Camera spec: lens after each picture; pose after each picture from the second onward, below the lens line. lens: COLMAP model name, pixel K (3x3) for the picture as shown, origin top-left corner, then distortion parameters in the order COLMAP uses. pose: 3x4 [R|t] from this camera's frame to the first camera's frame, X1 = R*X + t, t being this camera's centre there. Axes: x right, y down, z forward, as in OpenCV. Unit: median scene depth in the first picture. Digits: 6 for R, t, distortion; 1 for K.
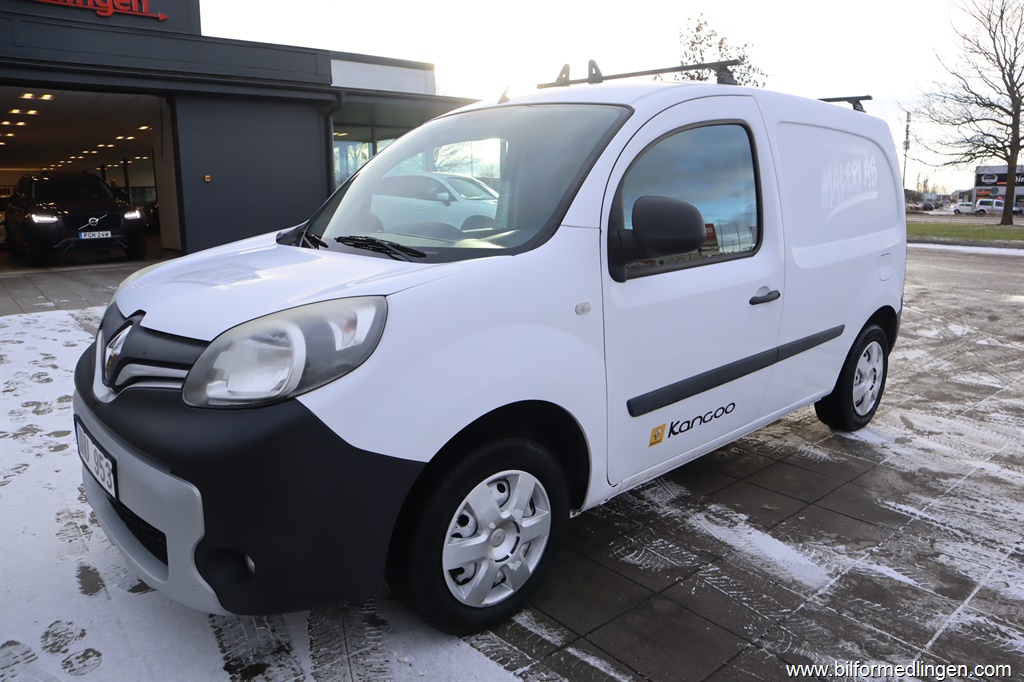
lens RADIAL K [[707.3, 0, 509.8], [0, 707.3, 336.3], [0, 0, 1]] dist [-0.122331, 0.072353]
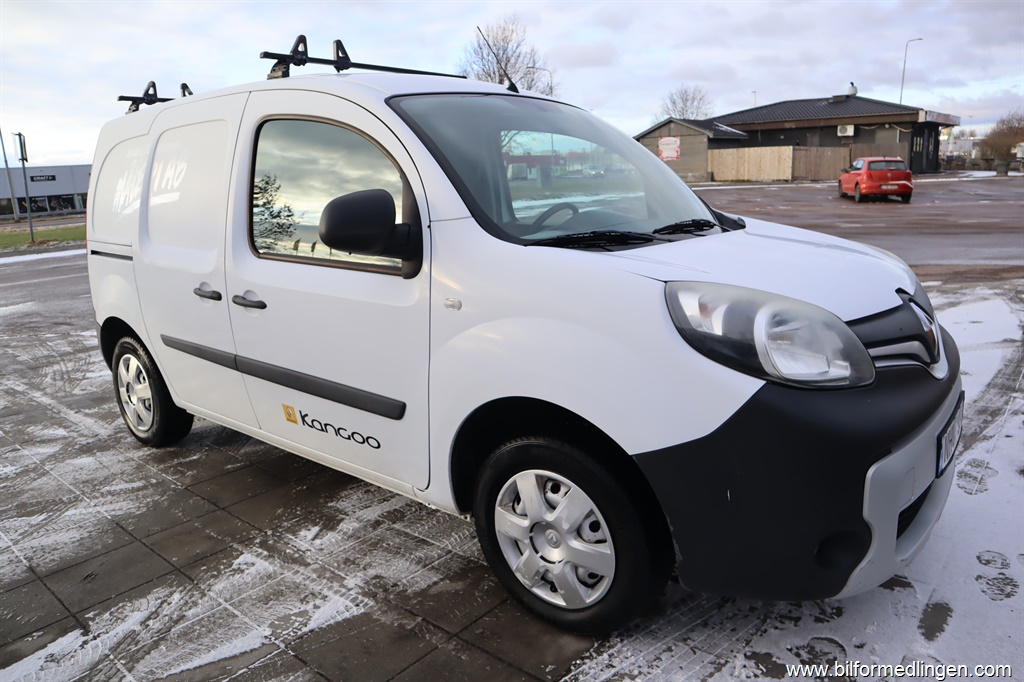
lens RADIAL K [[707.3, 0, 517.0], [0, 707.3, 344.9], [0, 0, 1]] dist [-0.122331, 0.072353]
pose [[-0.166876, -0.220791, 0.960939, -1.083203], [0.240492, 0.936055, 0.256837, -0.267424], [-0.956199, 0.273958, -0.103107, 1.263353]]
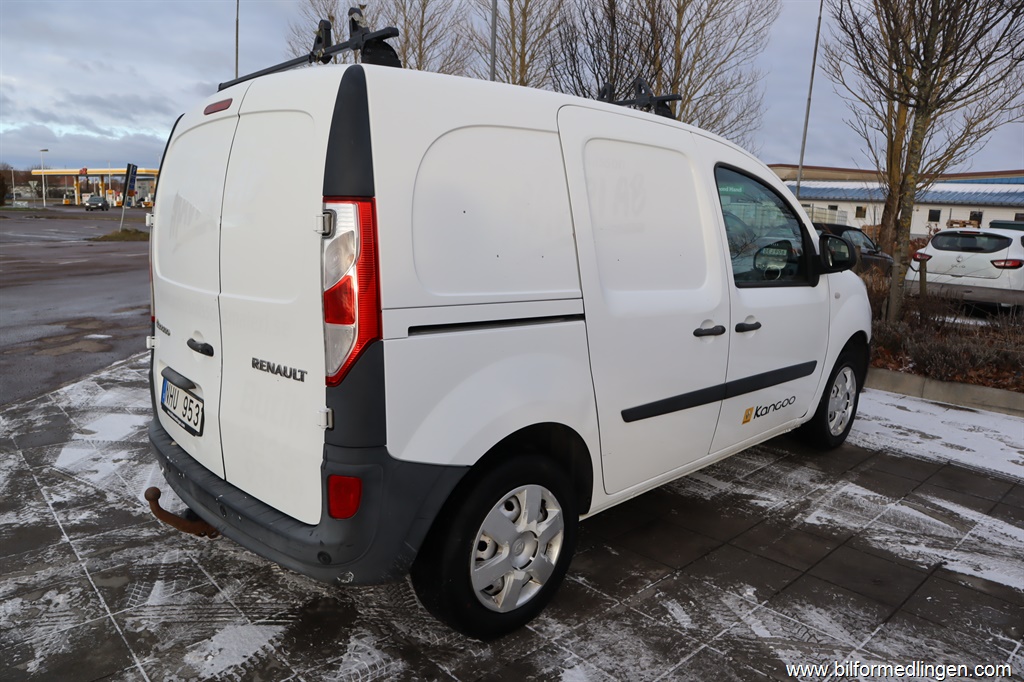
lens RADIAL K [[707.3, 0, 509.3], [0, 707.3, 336.5], [0, 0, 1]] dist [-0.122331, 0.072353]
pose [[-0.998936, -0.017917, -0.042487, 0.361827], [-0.032330, 0.929143, 0.368305, -0.547484], [0.032877, 0.369287, -0.928734, 2.536065]]
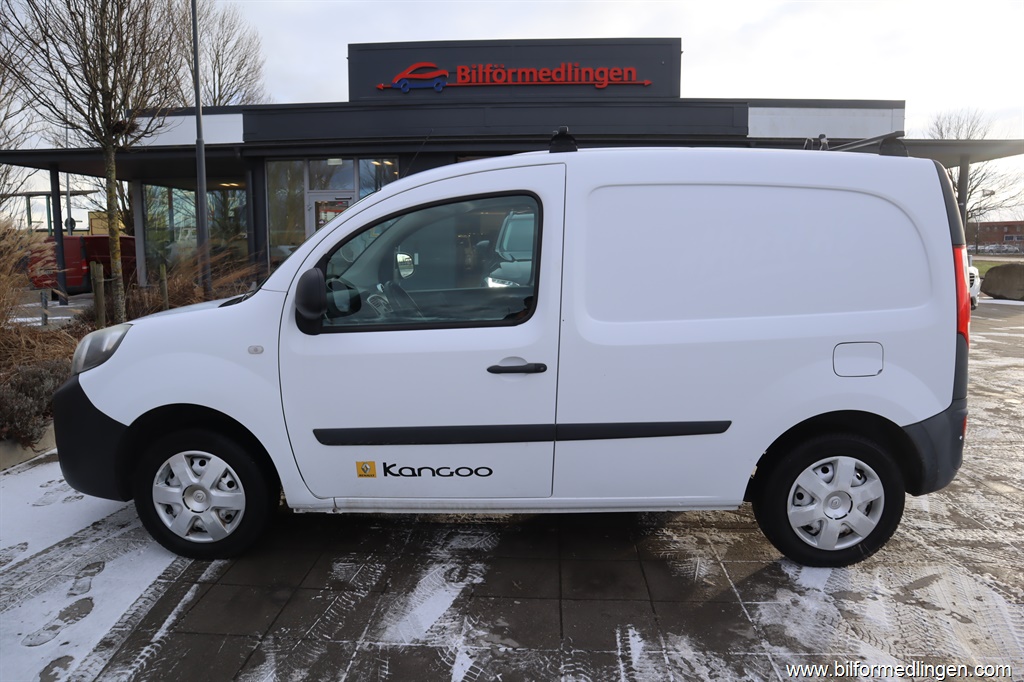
lens RADIAL K [[707.3, 0, 512.1], [0, 707.3, 334.3], [0, 0, 1]] dist [-0.122331, 0.072353]
pose [[0.727710, 0.093282, -0.679513, 1.067674], [-0.134974, 0.990812, -0.008532, -0.096924], [0.672474, 0.097925, 0.733614, 0.260747]]
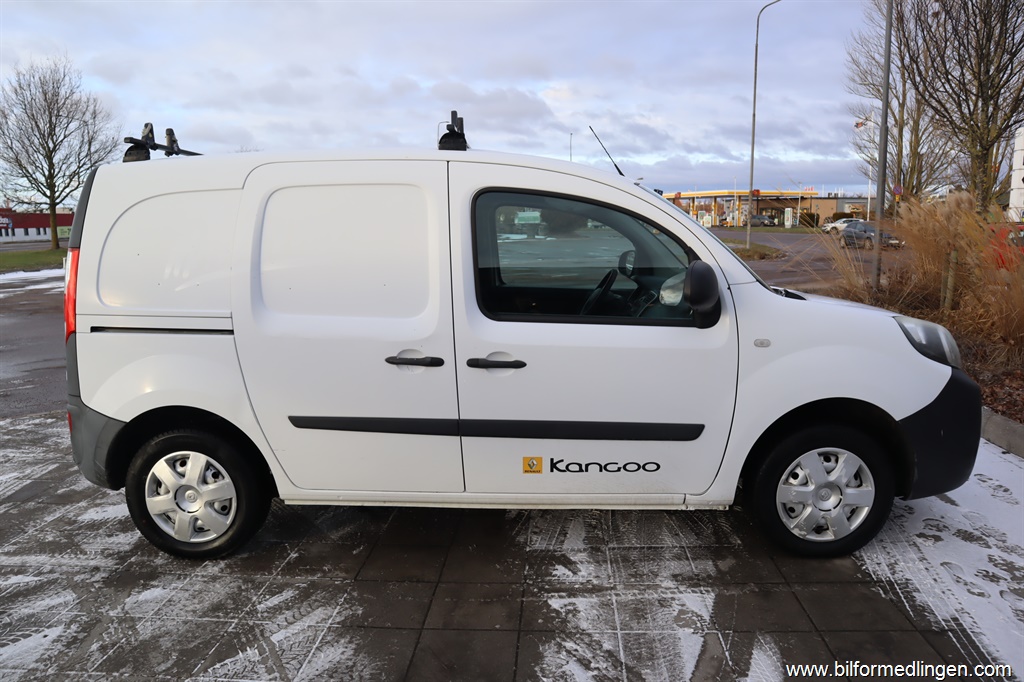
lens RADIAL K [[707.3, 0, 513.9], [0, 707.3, 336.2], [0, 0, 1]] dist [-0.122331, 0.072353]
pose [[-0.722869, -0.096254, 0.684248, -0.791201], [0.152233, 0.943735, 0.293582, -0.502017], [-0.674007, 0.316386, -0.667544, 2.169277]]
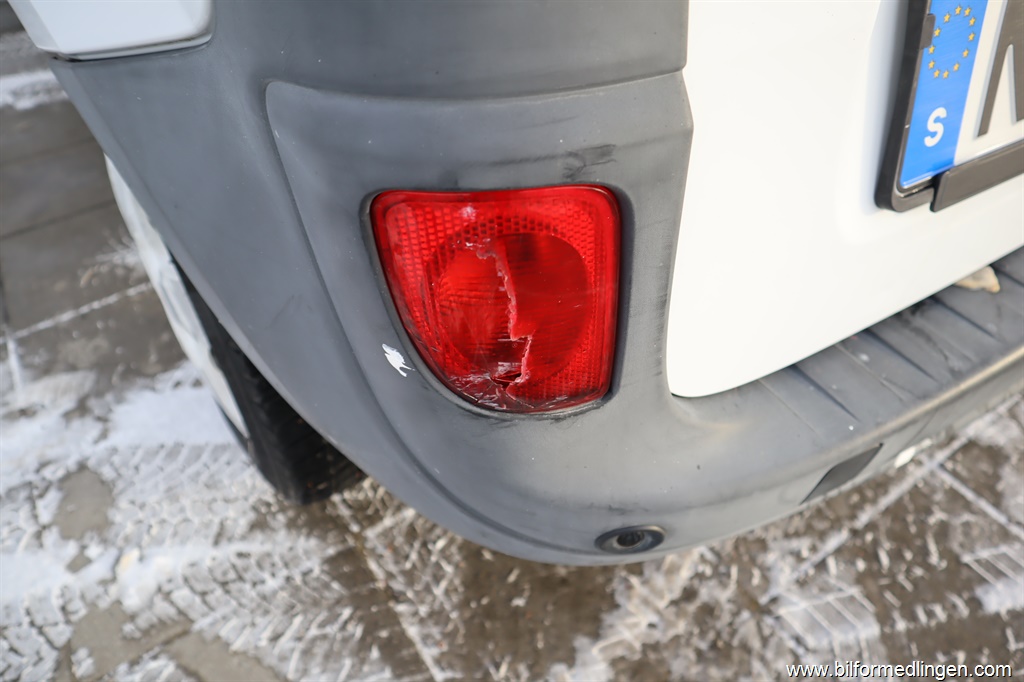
lens RADIAL K [[707.3, 0, 514.2], [0, 707.3, 337.8], [0, 0, 1]] dist [-0.122331, 0.072353]
pose [[-0.112828, 0.684024, -0.720681, 0.949383], [-0.178317, 0.699597, 0.691930, -0.127232], [0.977483, 0.206579, 0.043039, 1.543164]]
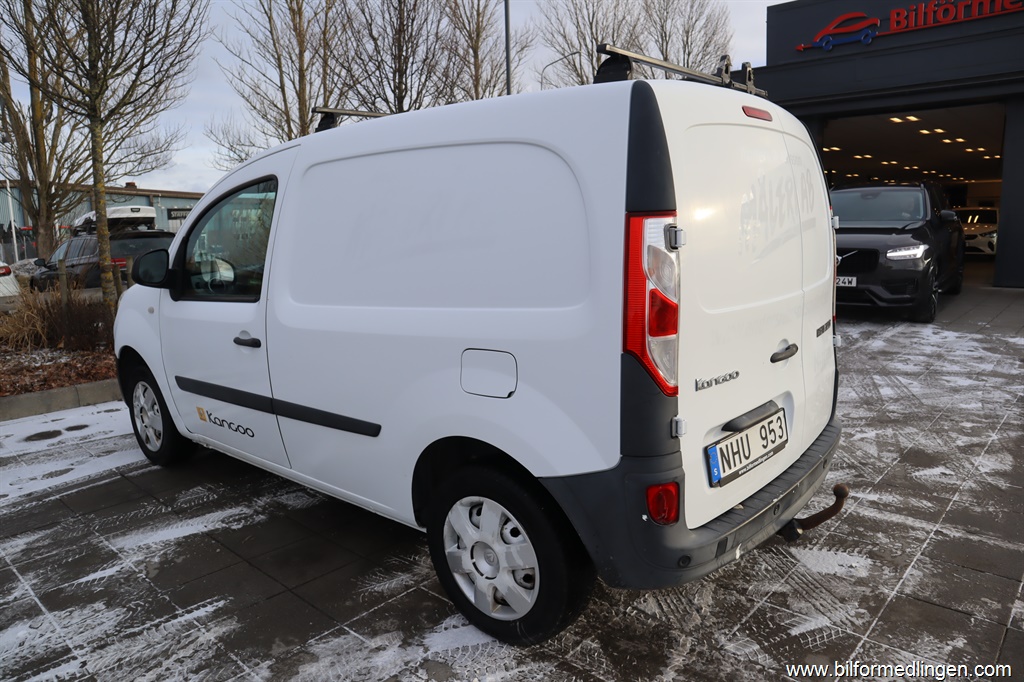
lens RADIAL K [[707.3, 0, 511.6], [0, 707.3, 341.0], [0, 0, 1]] dist [-0.122331, 0.072353]
pose [[0.127383, 0.167405, -0.977624, 1.503973], [-0.171721, 0.974491, 0.144493, -0.288964], [0.976875, 0.149473, 0.152881, 1.267199]]
